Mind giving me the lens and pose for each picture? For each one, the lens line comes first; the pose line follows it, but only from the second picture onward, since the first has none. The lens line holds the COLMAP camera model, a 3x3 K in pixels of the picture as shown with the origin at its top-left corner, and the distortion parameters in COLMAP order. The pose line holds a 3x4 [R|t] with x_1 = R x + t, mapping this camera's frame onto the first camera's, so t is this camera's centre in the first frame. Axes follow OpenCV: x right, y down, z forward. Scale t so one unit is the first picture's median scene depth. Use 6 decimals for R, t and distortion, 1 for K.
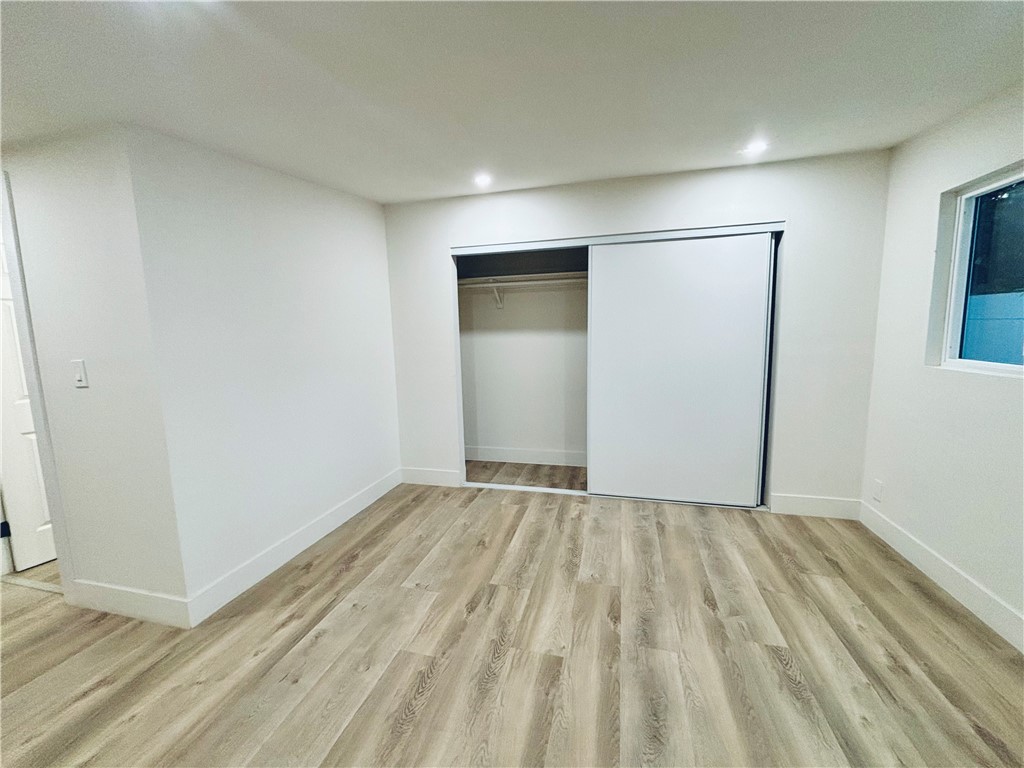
lens RADIAL K [[411.3, 0, 513.1], [0, 411.3, 381.9], [0, 0, 1]] dist [-0.018210, -0.000056]
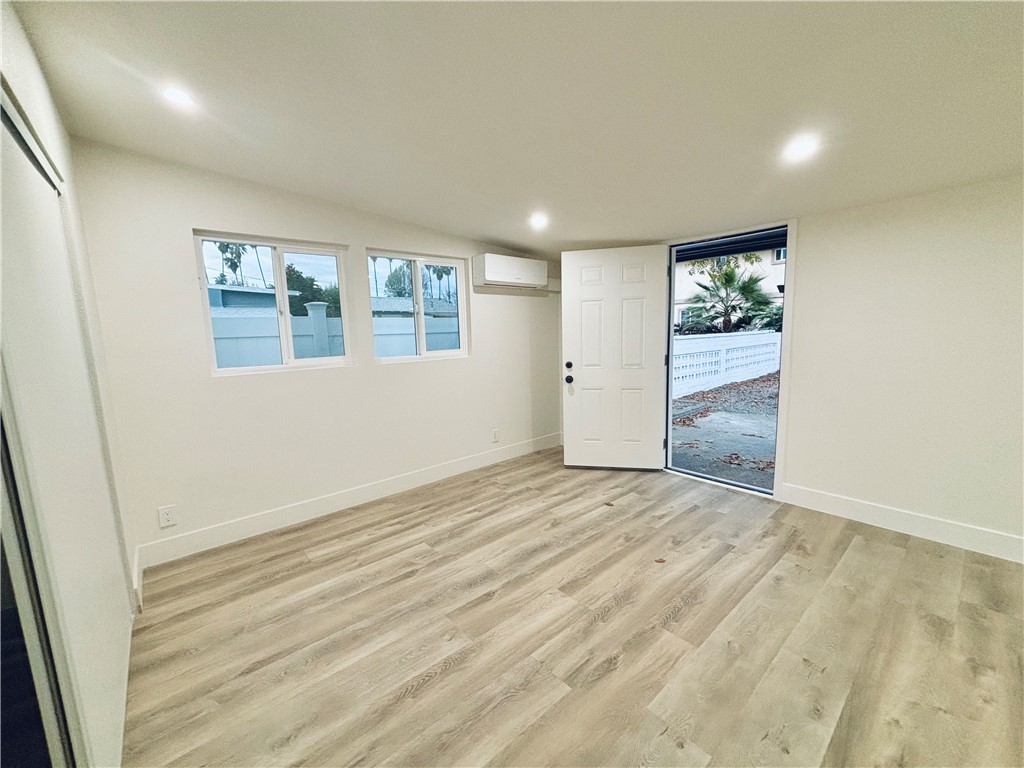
lens RADIAL K [[411.3, 0, 510.9], [0, 411.3, 384.4], [0, 0, 1]] dist [-0.018210, -0.000056]
pose [[-0.822600, -0.028353, 0.567914, -0.386640], [0.121211, 0.967057, 0.223850, -0.195109], [-0.555552, 0.252976, -0.792064, 1.623625]]
